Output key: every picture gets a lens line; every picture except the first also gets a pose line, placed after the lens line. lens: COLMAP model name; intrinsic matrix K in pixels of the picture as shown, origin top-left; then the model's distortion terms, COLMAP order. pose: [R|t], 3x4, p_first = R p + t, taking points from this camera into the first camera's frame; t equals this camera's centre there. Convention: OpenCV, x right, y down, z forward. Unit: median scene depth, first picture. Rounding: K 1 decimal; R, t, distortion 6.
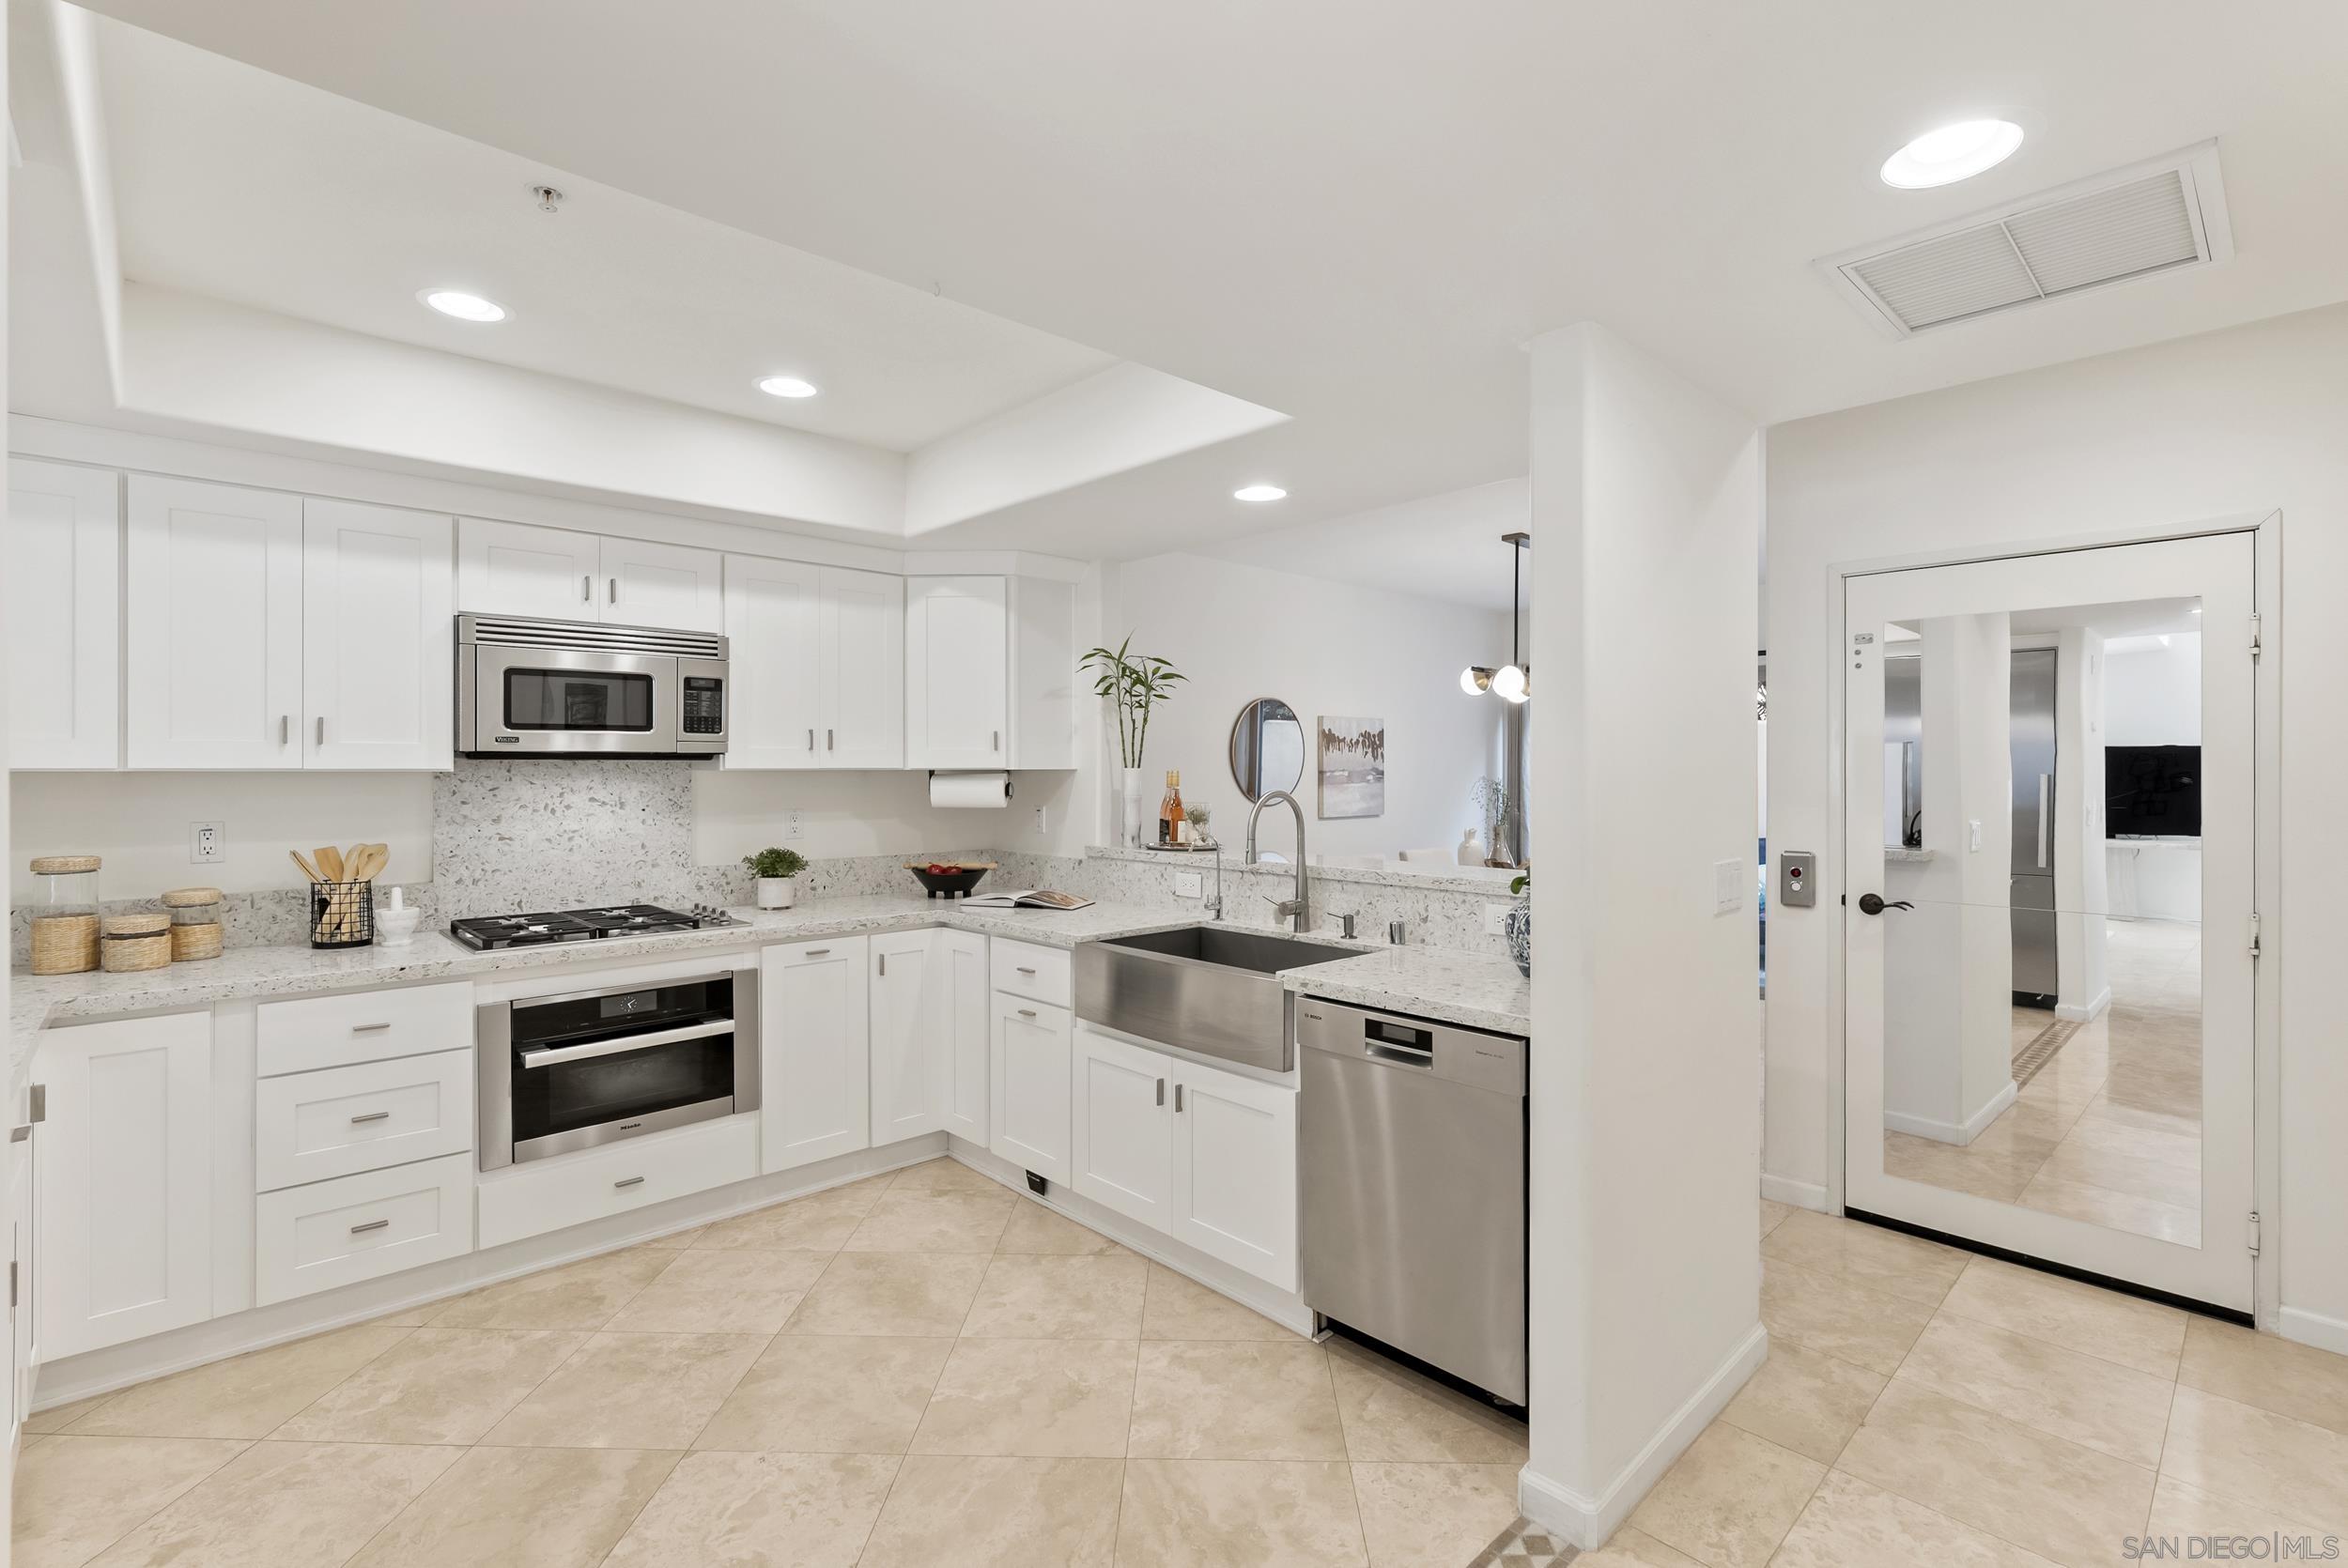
lens RADIAL K [[1067.4, 0, 1174.3], [0, 1067.4, 774.2], [0, 0, 1]] dist [-0.001627, 0.001341]
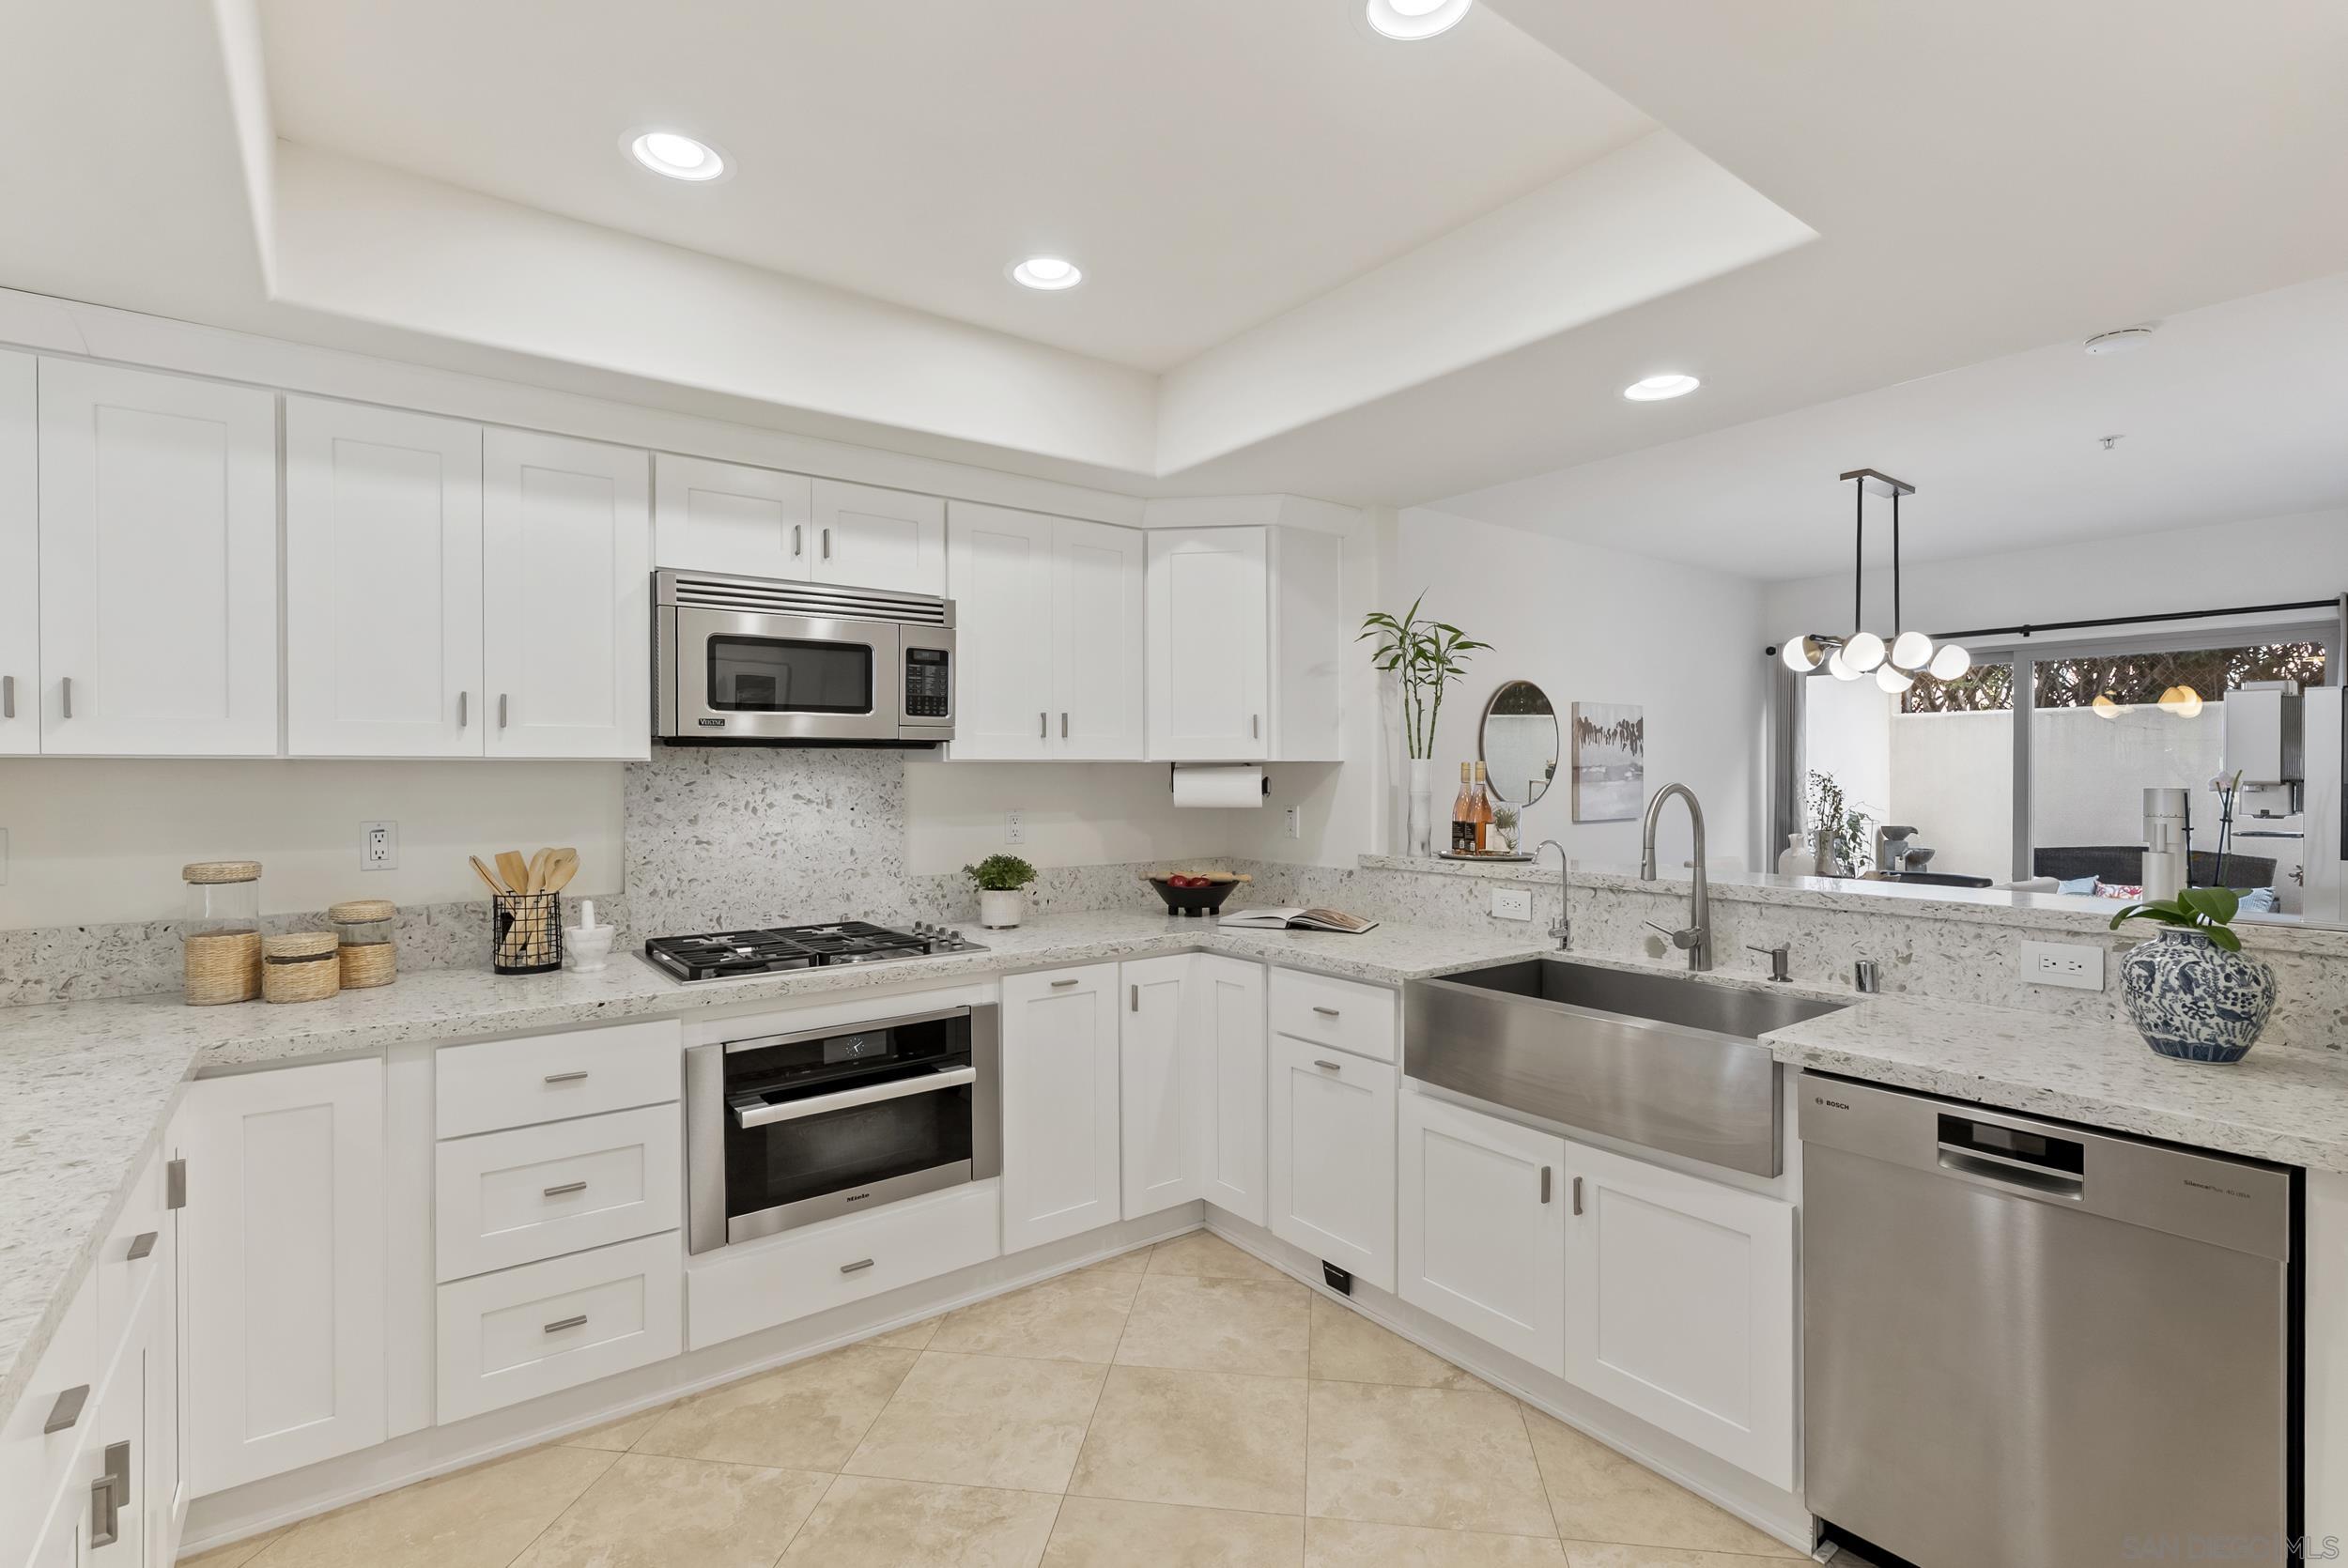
lens RADIAL K [[1081.9, 0, 1174.0], [0, 1081.9, 784.0], [0, 0, 1]] dist [-0.008692, 0.003952]
pose [[0.994318, -0.001312, -0.106440, -0.162194], [0.001909, 0.999983, 0.005510, 0.009985], [0.106431, -0.005682, 0.994304, 0.186760]]
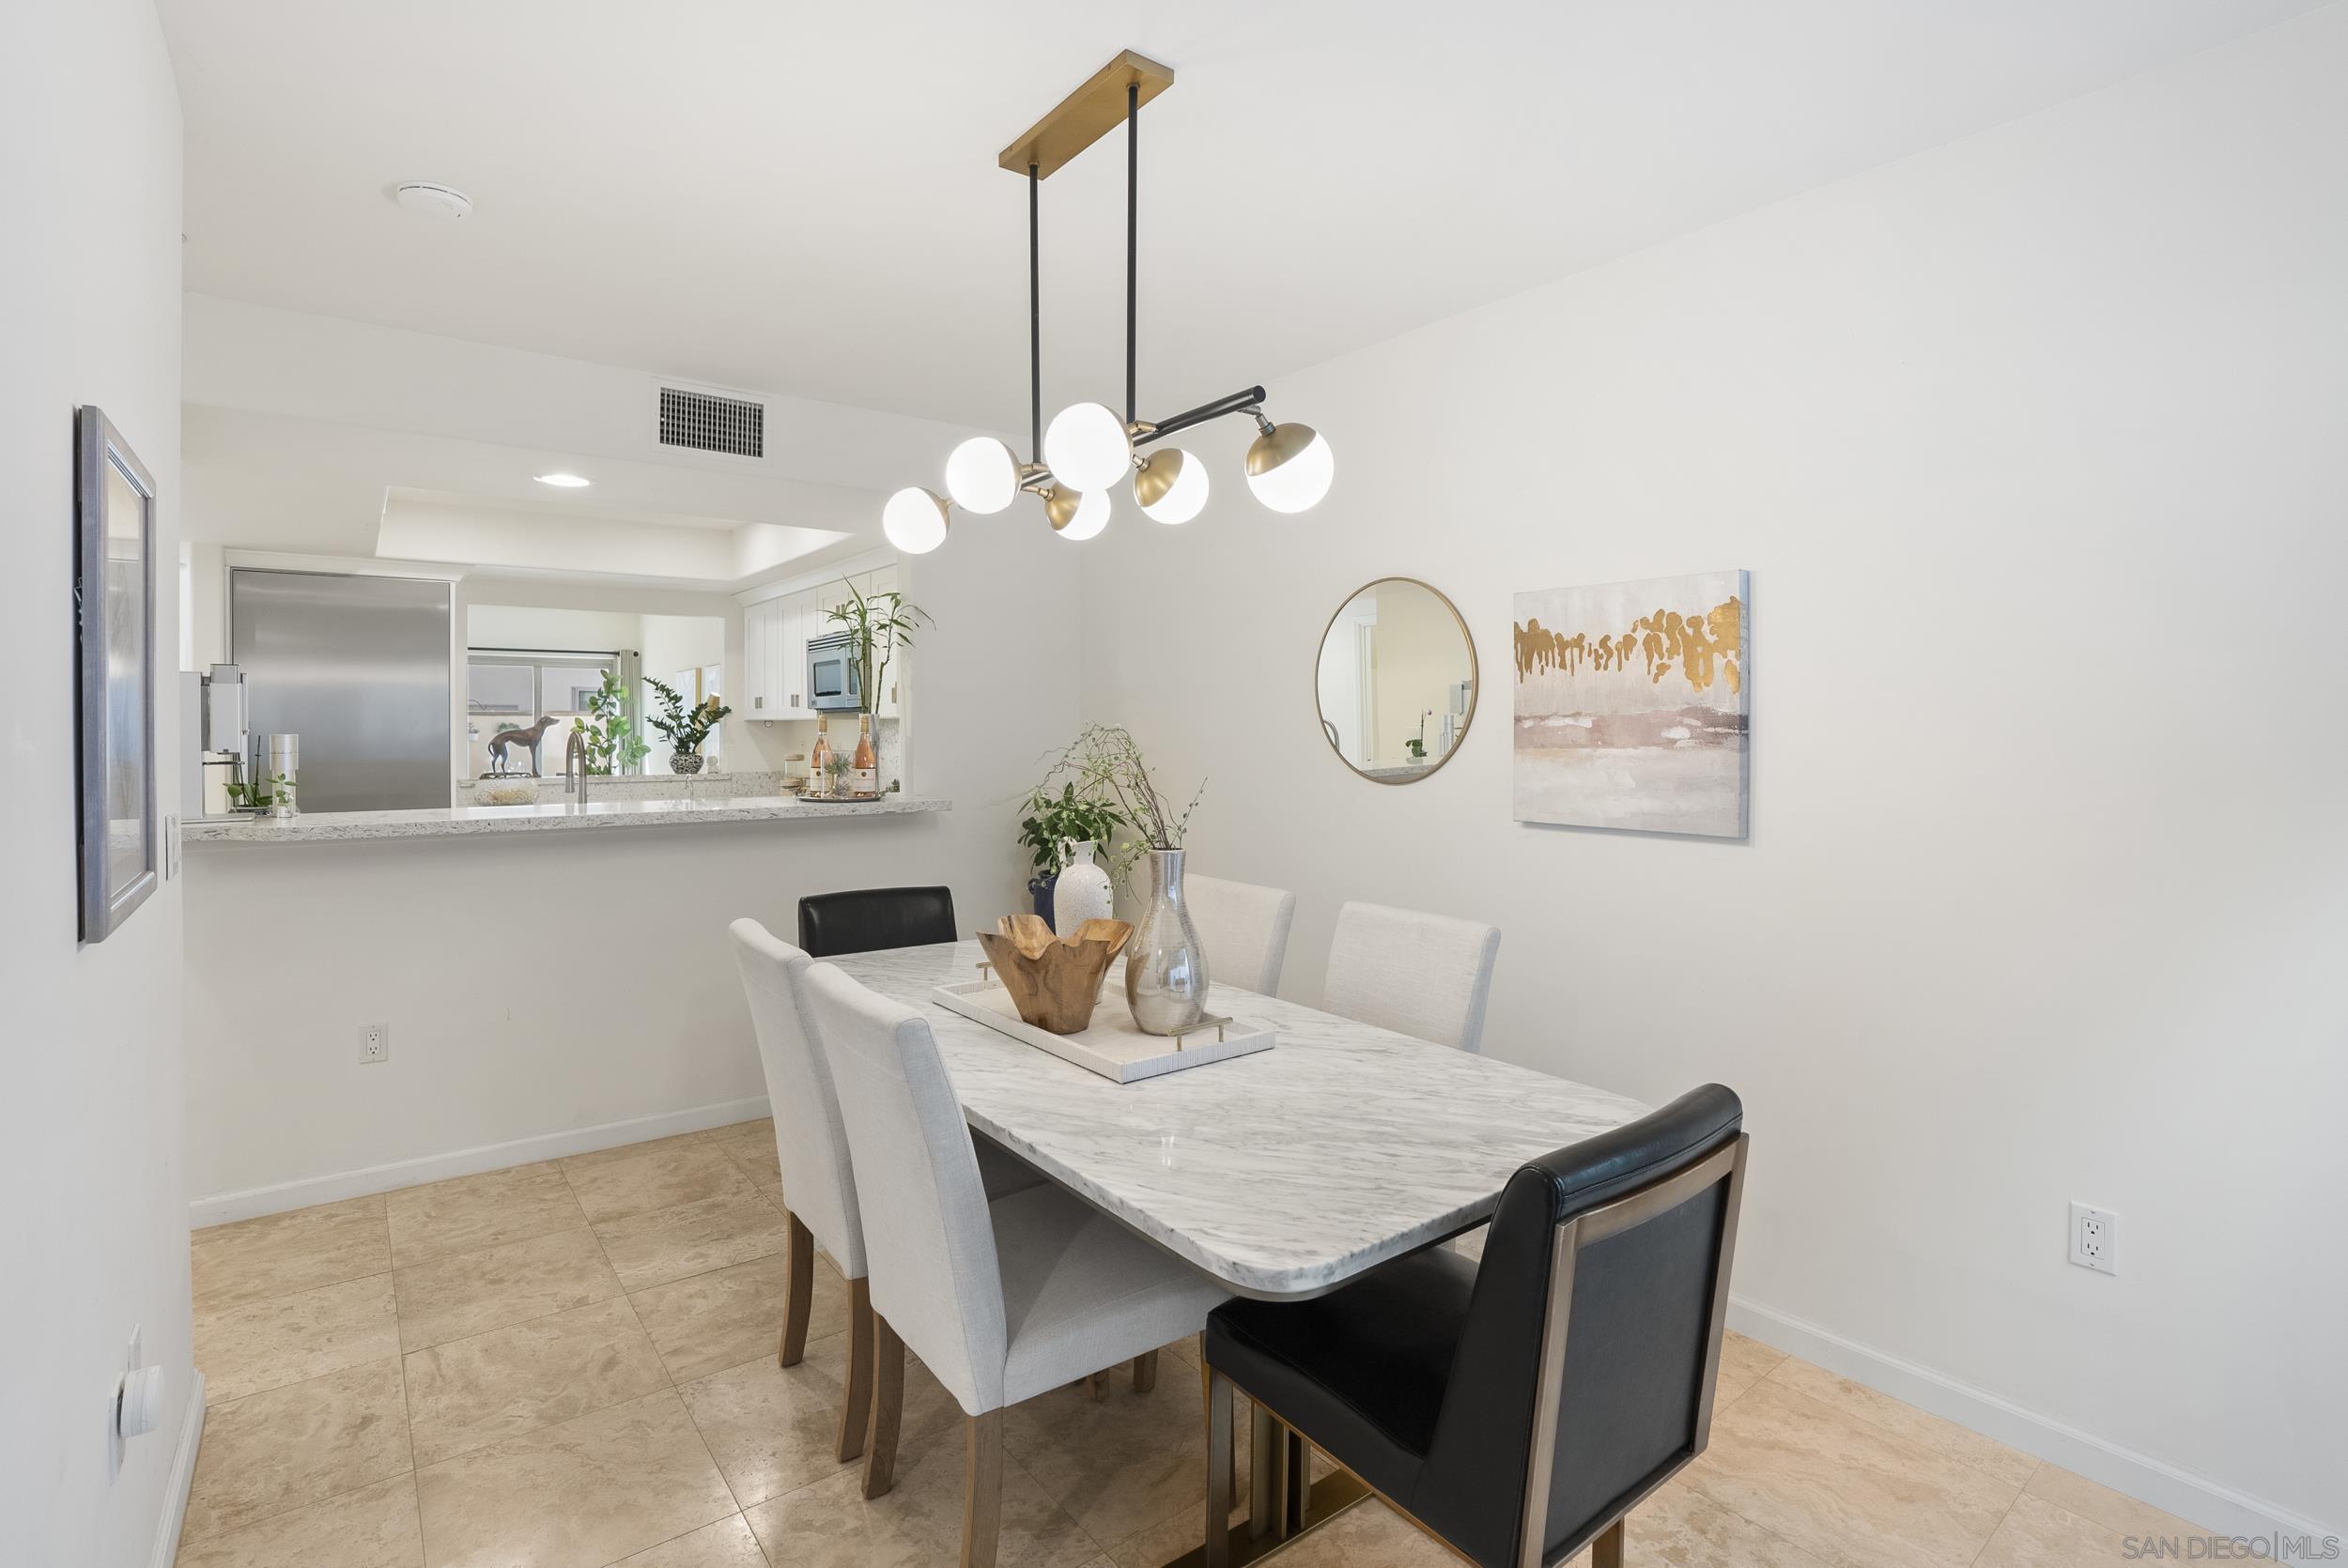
lens RADIAL K [[1108.9, 0, 1174.4], [0, 1108.9, 755.1], [0, 0, 1]] dist [-0.076950, 0.029904]
pose [[-0.094783, 0.024479, -0.995197, 1.089952], [-0.008484, 0.999641, 0.025396, 0.004567], [0.995462, 0.010850, -0.094541, 1.607203]]
